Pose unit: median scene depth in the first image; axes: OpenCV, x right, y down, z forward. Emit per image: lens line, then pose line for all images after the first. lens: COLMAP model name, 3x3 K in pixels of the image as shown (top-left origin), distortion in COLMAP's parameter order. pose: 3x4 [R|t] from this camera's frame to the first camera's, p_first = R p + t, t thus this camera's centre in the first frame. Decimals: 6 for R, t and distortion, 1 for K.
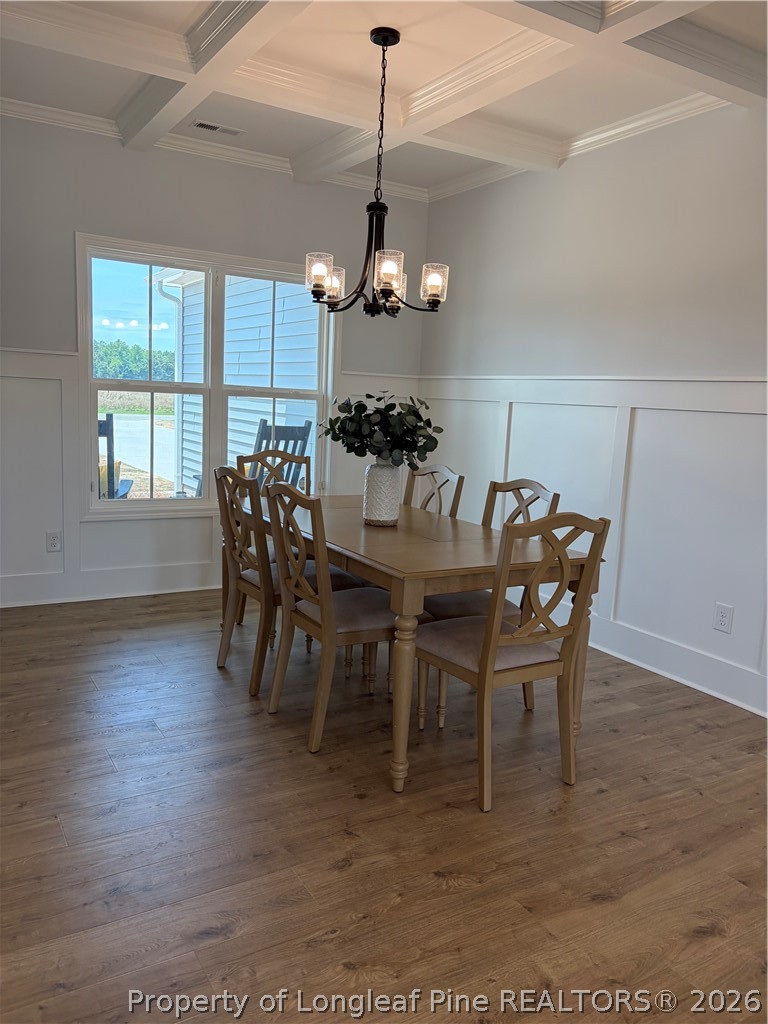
lens RADIAL K [[774.0, 0, 384.0], [0, 774.0, 512.0], [0, 0, 1]] dist [0.015219, -0.001361]
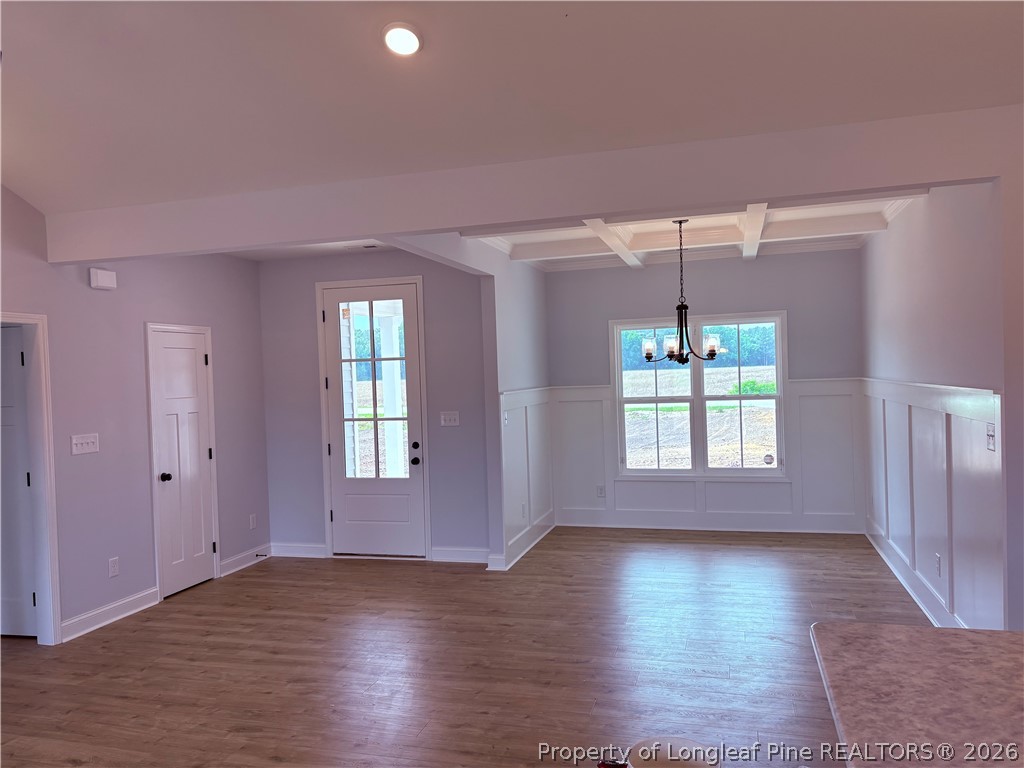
lens RADIAL K [[777.4, 0, 514.4], [0, 777.4, 388.6], [0, 0, 1]] dist [0.073297, -0.092383]
pose [[0.681420, -0.056545, -0.729705, 0.858565], [-0.042520, 0.992269, -0.116598, 0.024801], [0.730656, 0.110479, 0.673747, -0.414245]]
